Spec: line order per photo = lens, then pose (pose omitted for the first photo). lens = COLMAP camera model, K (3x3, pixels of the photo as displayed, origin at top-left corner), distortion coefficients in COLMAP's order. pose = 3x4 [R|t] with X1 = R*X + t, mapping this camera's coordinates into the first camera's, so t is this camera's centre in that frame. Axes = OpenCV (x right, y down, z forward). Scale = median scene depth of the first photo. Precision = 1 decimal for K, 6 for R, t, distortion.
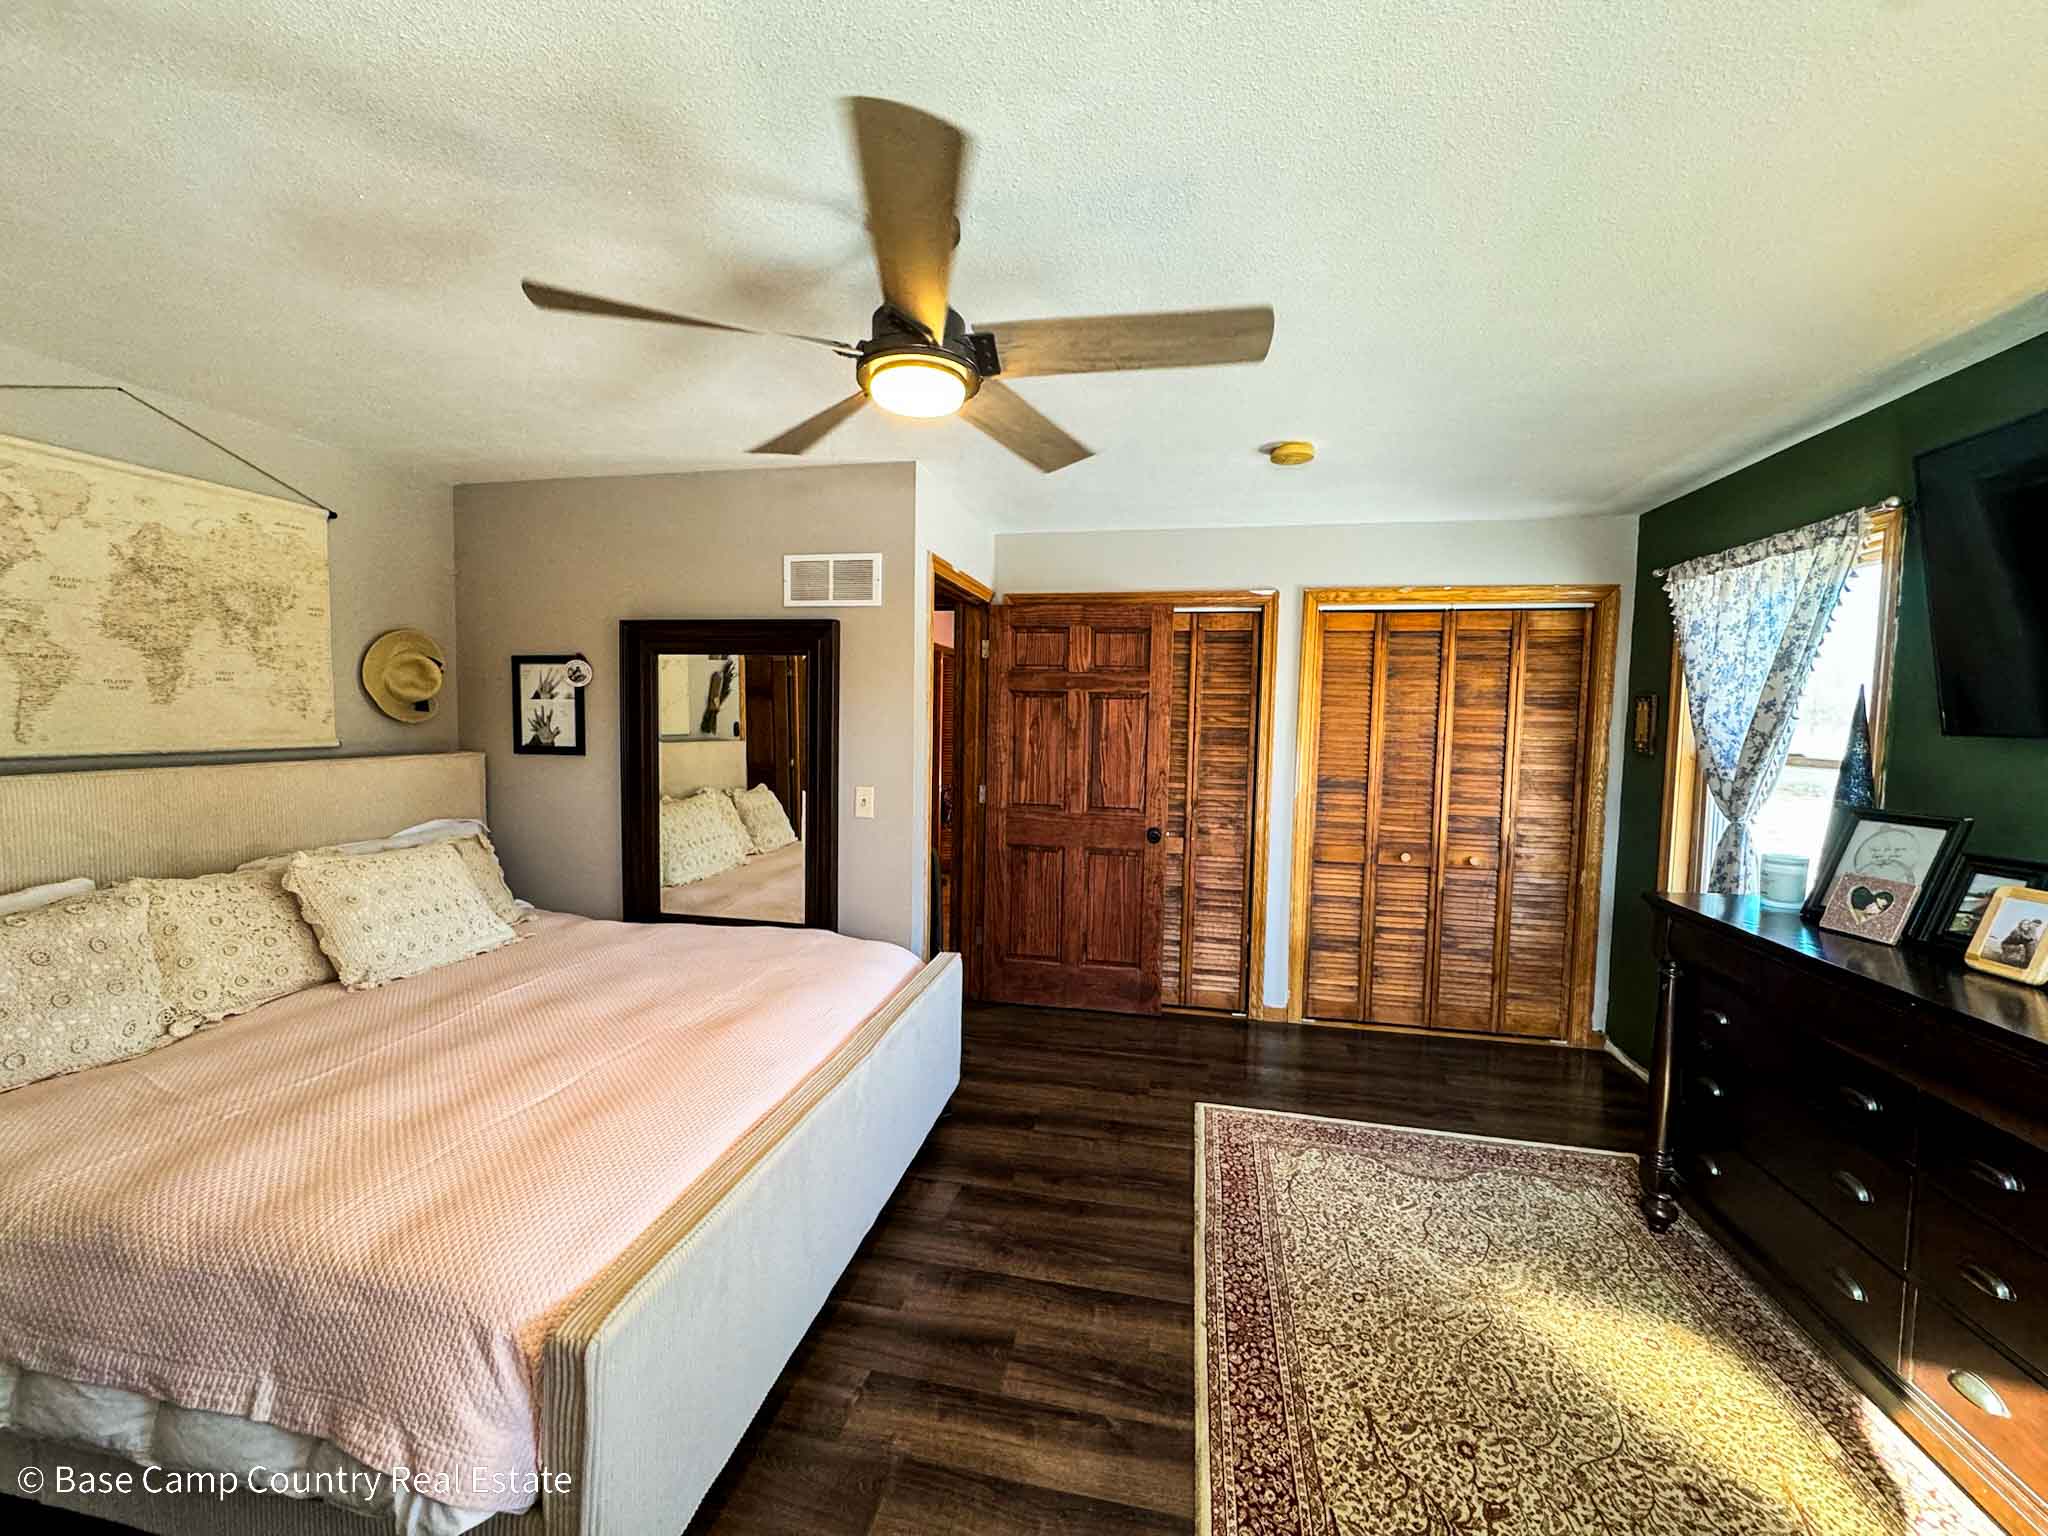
lens RADIAL K [[809.5, 0, 1021.4], [0, 809.5, 761.8], [0, 0, 1]] dist [-0.005015, 0.000925]
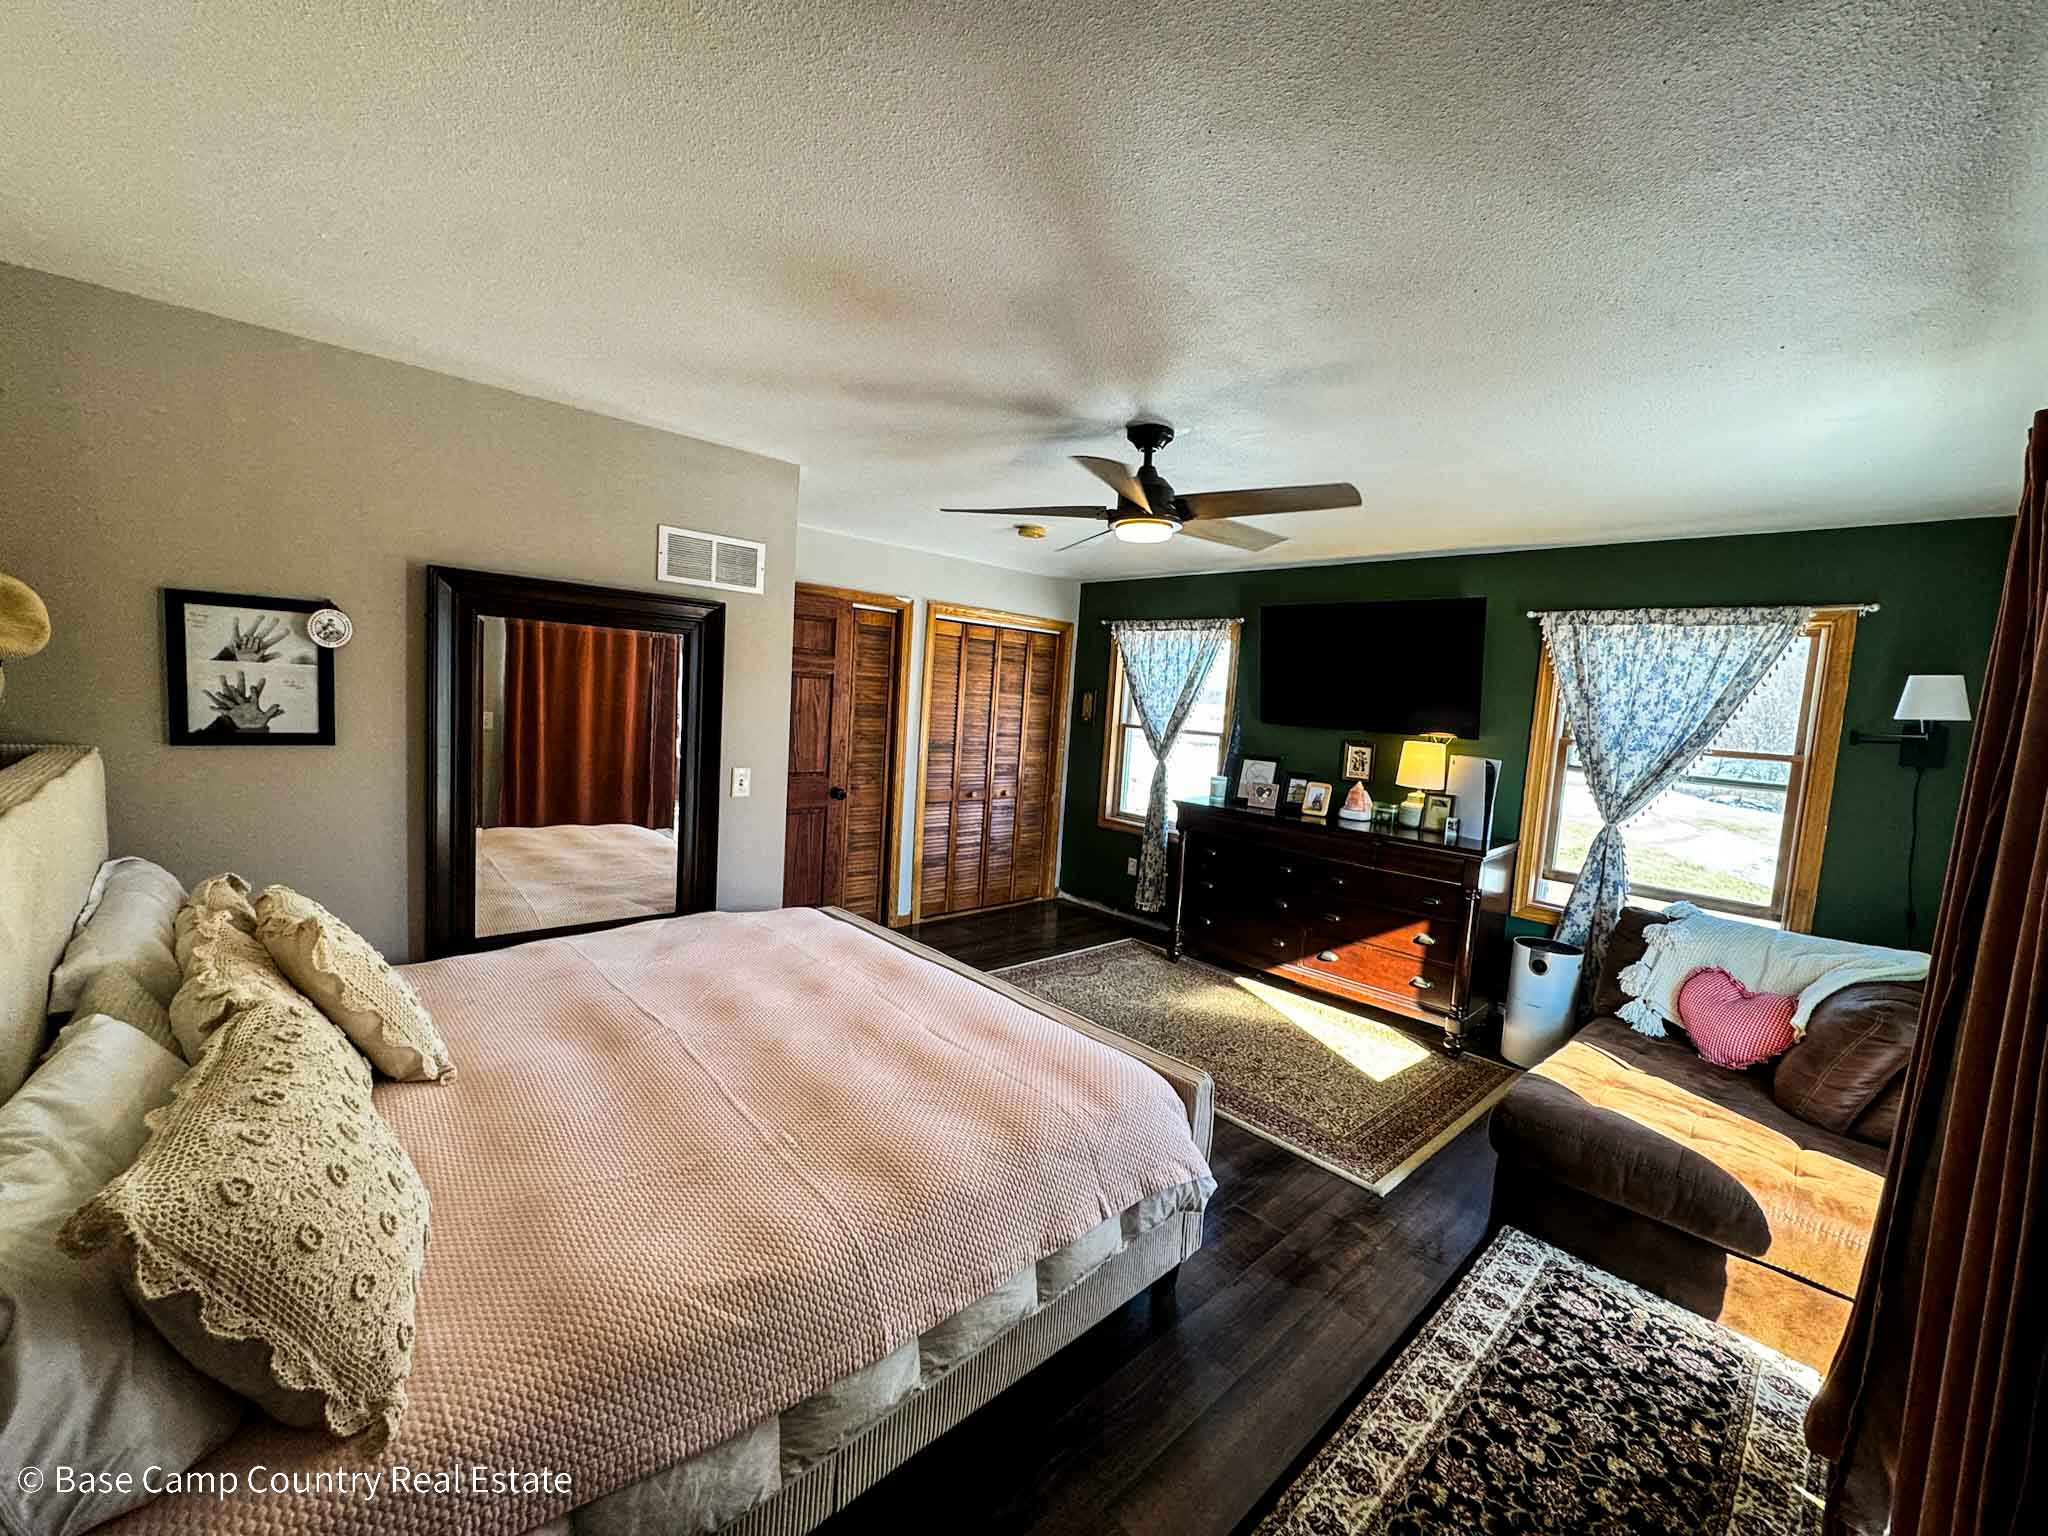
lens RADIAL K [[809.5, 0, 1017.0], [0, 809.5, 762.2], [0, 0, 1]] dist [-0.005015, 0.000925]
pose [[0.583900, -0.050383, 0.810261, -0.702961], [-0.006605, 0.997744, 0.066800, -0.040599], [-0.811799, -0.044356, 0.582250, 0.094956]]
